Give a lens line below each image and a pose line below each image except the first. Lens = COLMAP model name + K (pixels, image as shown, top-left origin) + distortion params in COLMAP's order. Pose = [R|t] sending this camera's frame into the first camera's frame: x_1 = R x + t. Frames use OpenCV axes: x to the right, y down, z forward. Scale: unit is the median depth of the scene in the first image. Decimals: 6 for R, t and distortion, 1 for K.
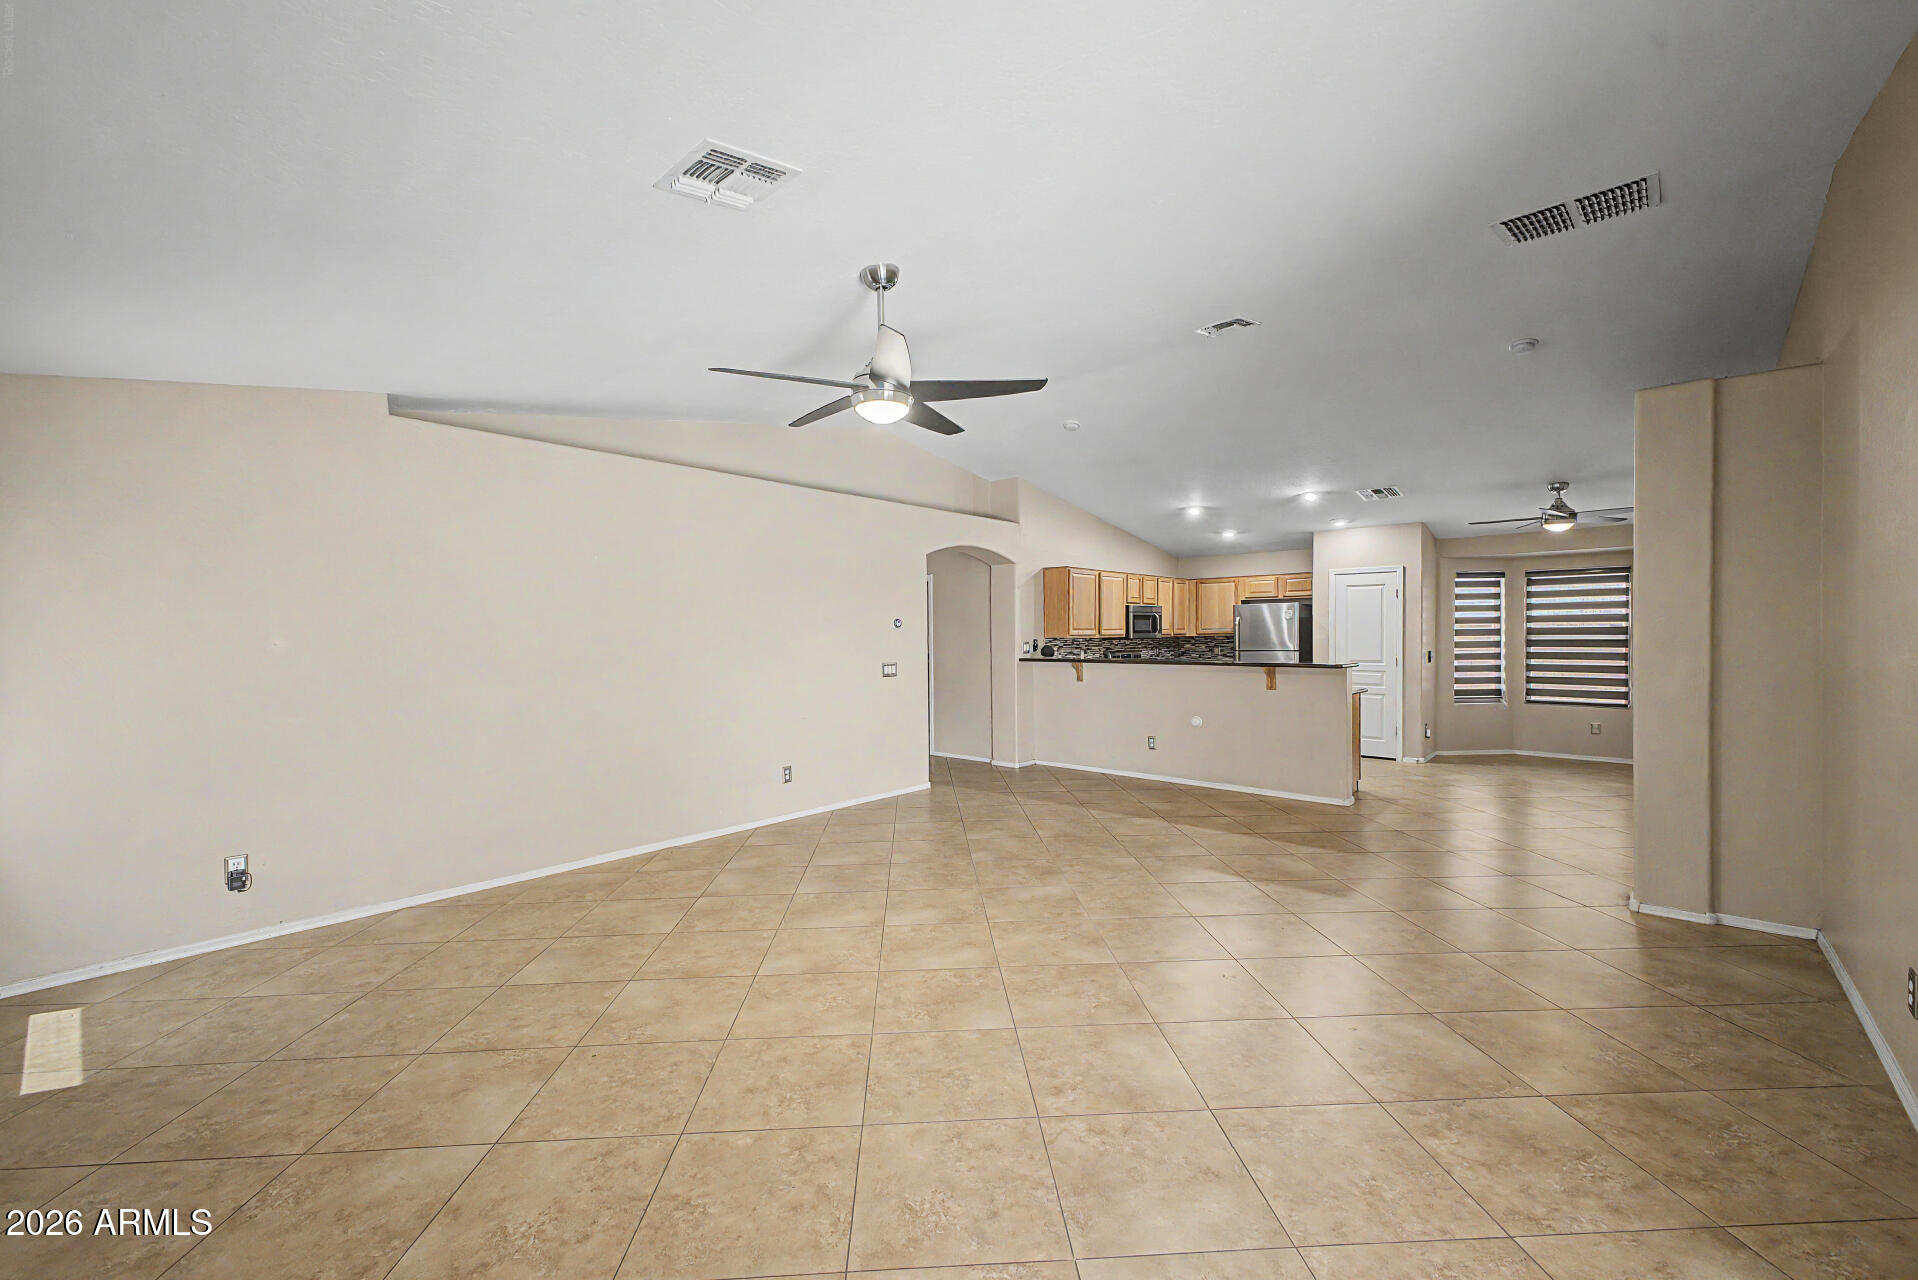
lens RADIAL K [[768.2, 0, 952.7], [0, 768.2, 644.2], [0, 0, 1]] dist [0.001063, 0.000022]
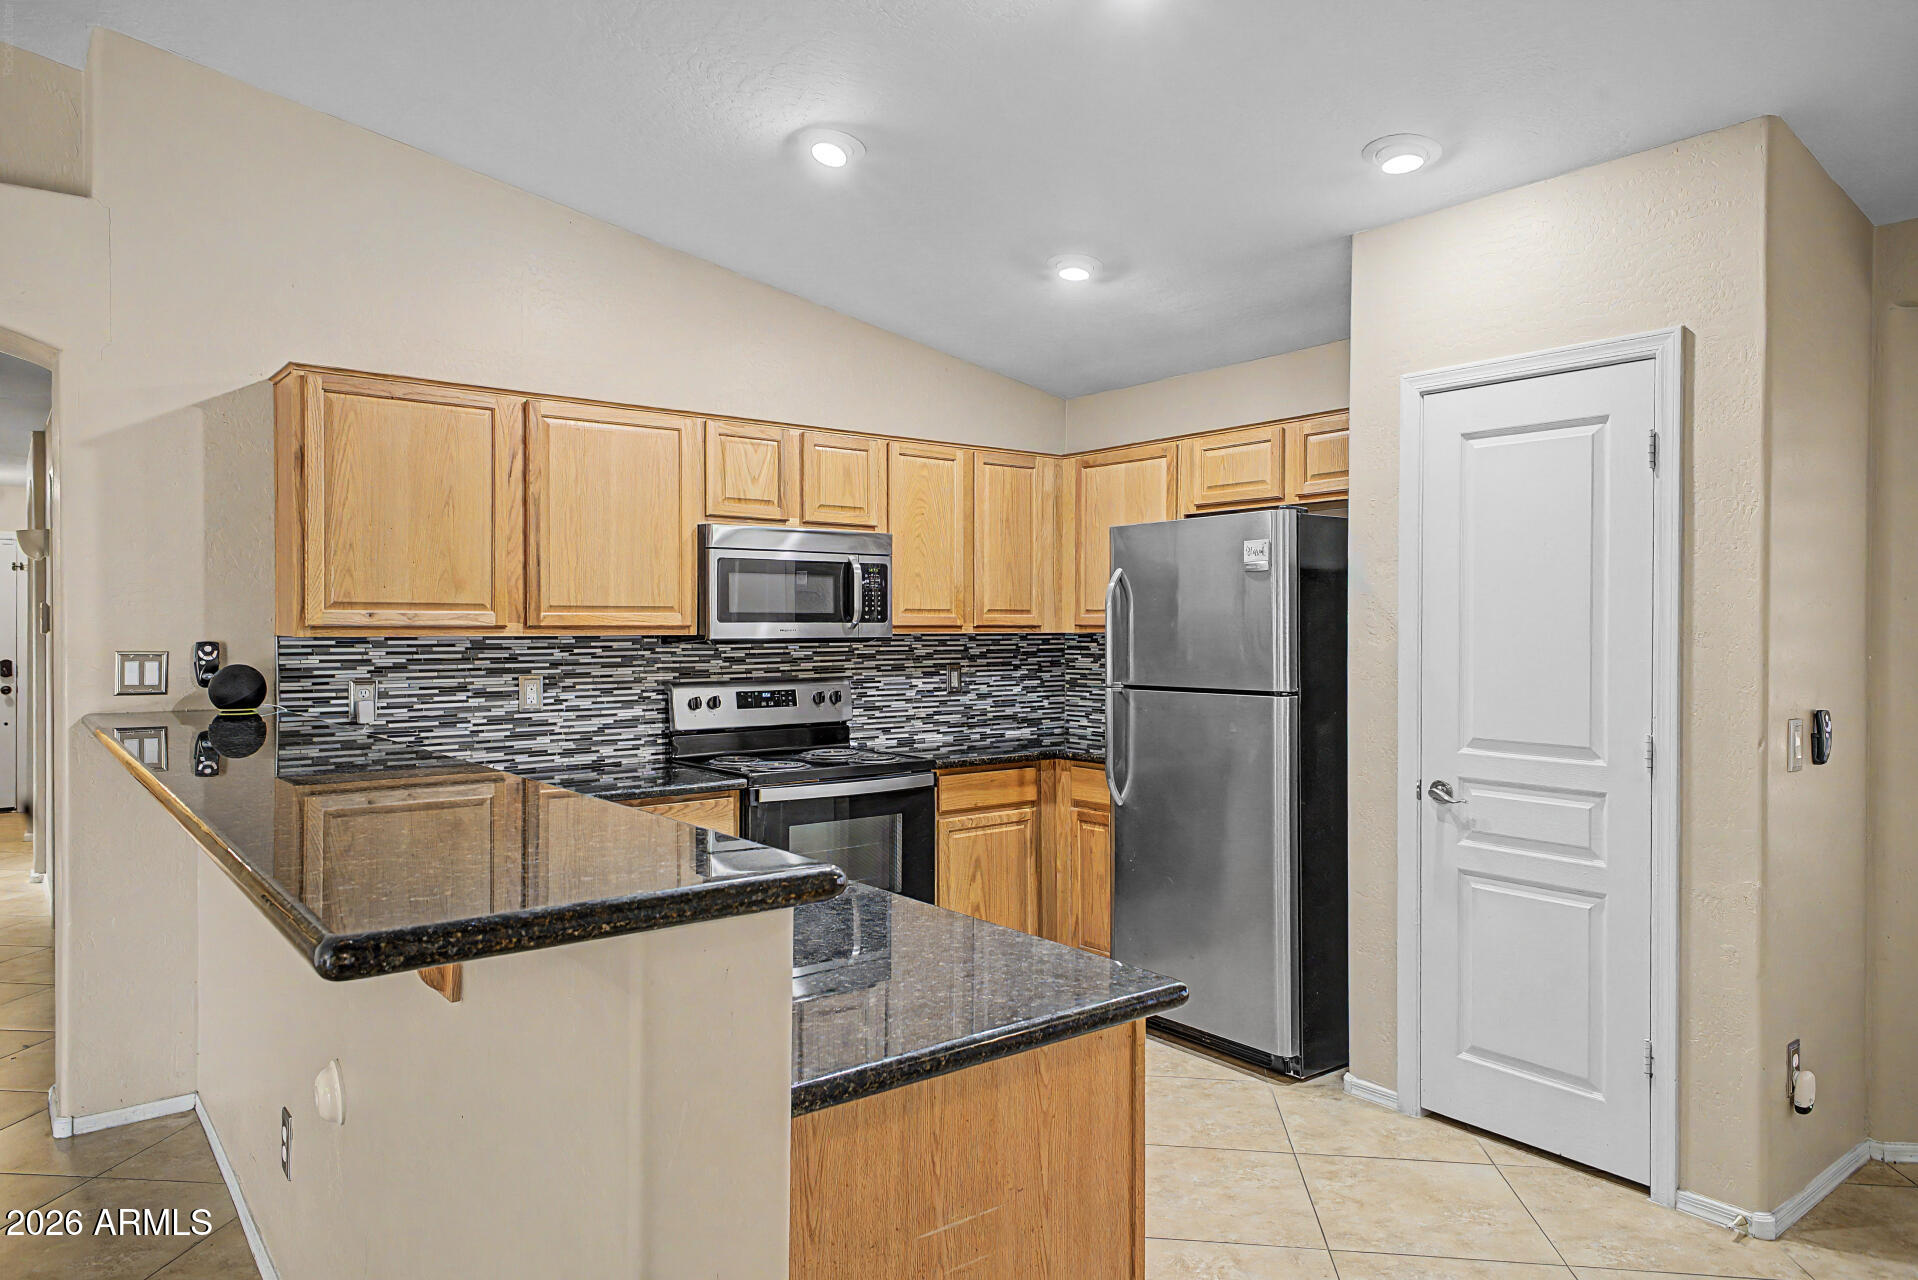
lens RADIAL K [[1212.3, 0, 957.5], [0, 1212.3, 633.3], [0, 0, 1]] dist [0.064928, -0.058751]
pose [[0.985943, 0.008731, -0.166852, 0.420940], [-0.009360, 0.999952, -0.002979, -0.009897], [0.166818, 0.004498, 0.985977, 0.588102]]
